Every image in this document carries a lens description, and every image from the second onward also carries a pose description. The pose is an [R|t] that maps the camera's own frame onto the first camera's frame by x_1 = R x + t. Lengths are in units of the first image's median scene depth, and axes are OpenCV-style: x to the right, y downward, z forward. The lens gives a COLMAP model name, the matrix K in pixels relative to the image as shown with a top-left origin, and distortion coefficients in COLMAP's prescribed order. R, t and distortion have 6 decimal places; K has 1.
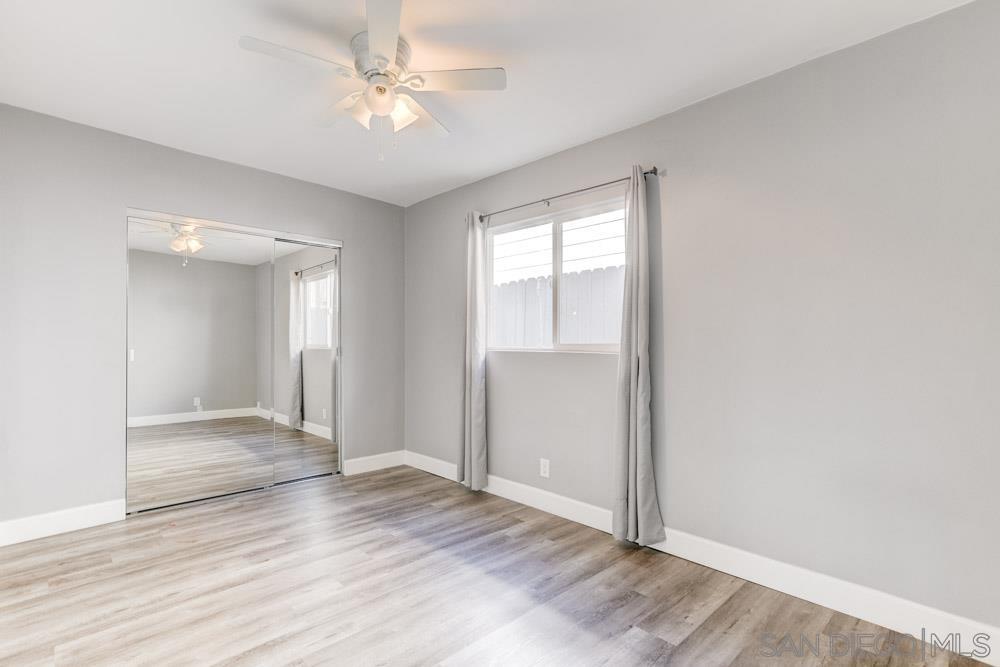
lens RADIAL K [[481.4, 0, 496.2], [0, 481.4, 338.1], [0, 0, 1]] dist [-0.000981, 0.002739]
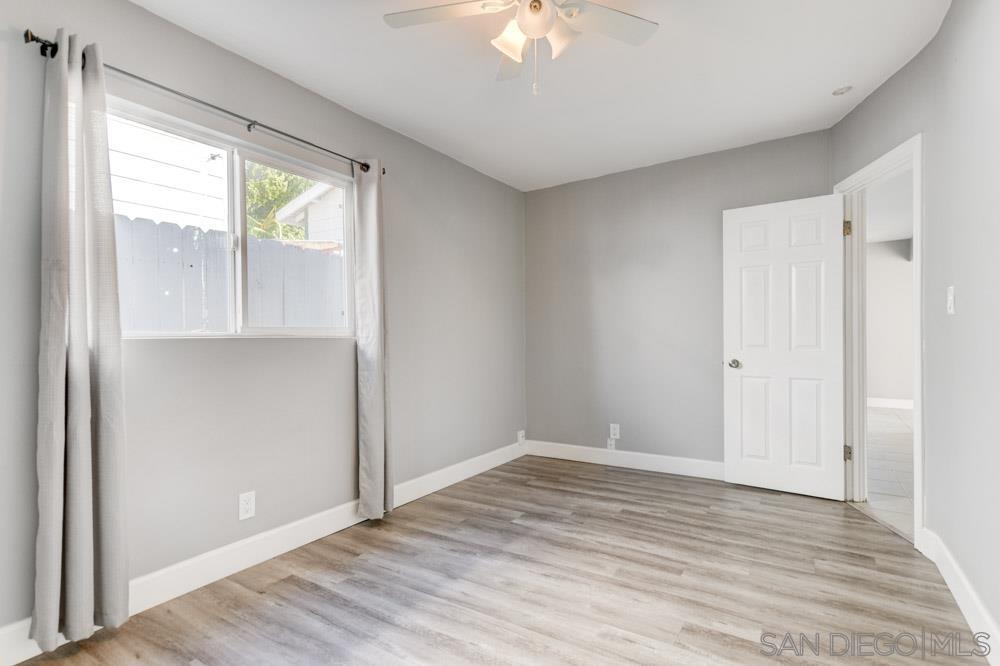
lens RADIAL K [[481.4, 0, 495.7], [0, 481.4, 330.5], [0, 0, 1]] dist [-0.000981, 0.002739]
pose [[-0.222288, 0.007552, 0.974952, -0.794648], [-0.007336, 0.999929, -0.009418, 0.025222], [-0.974953, -0.009245, -0.222217, 0.973043]]
